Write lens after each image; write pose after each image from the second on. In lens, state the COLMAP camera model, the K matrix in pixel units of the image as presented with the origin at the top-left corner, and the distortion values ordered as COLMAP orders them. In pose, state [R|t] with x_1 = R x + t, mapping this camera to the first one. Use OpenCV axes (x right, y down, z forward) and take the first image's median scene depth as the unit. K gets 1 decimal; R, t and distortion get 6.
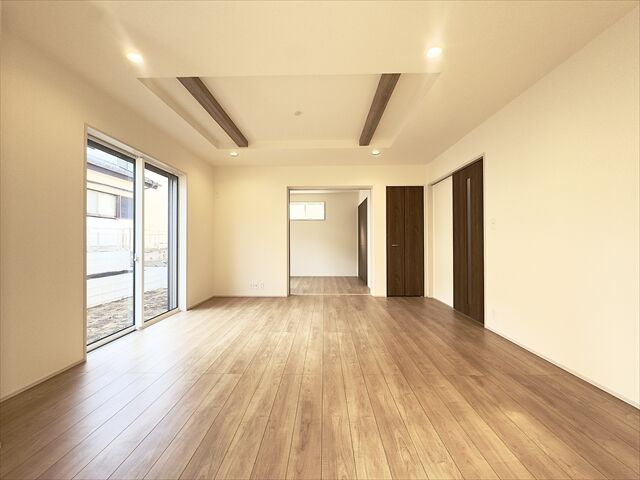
lens RADIAL K [[256.3, 0, 320.1], [0, 256.3, 239.0], [0, 0, 1]] dist [0.003766, 0.000524]
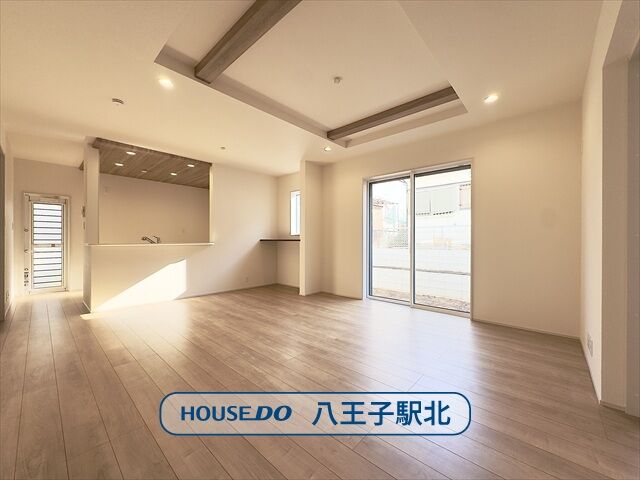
lens RADIAL K [[256.3, 0, 318.9], [0, 256.3, 241.2], [0, 0, 1]] dist [0.003766, 0.000524]
pose [[-0.659297, 0.006345, -0.751856, 0.541552], [0.005168, 0.999979, 0.003907, 0.014990], [0.751865, -0.001310, -0.659316, 1.436547]]
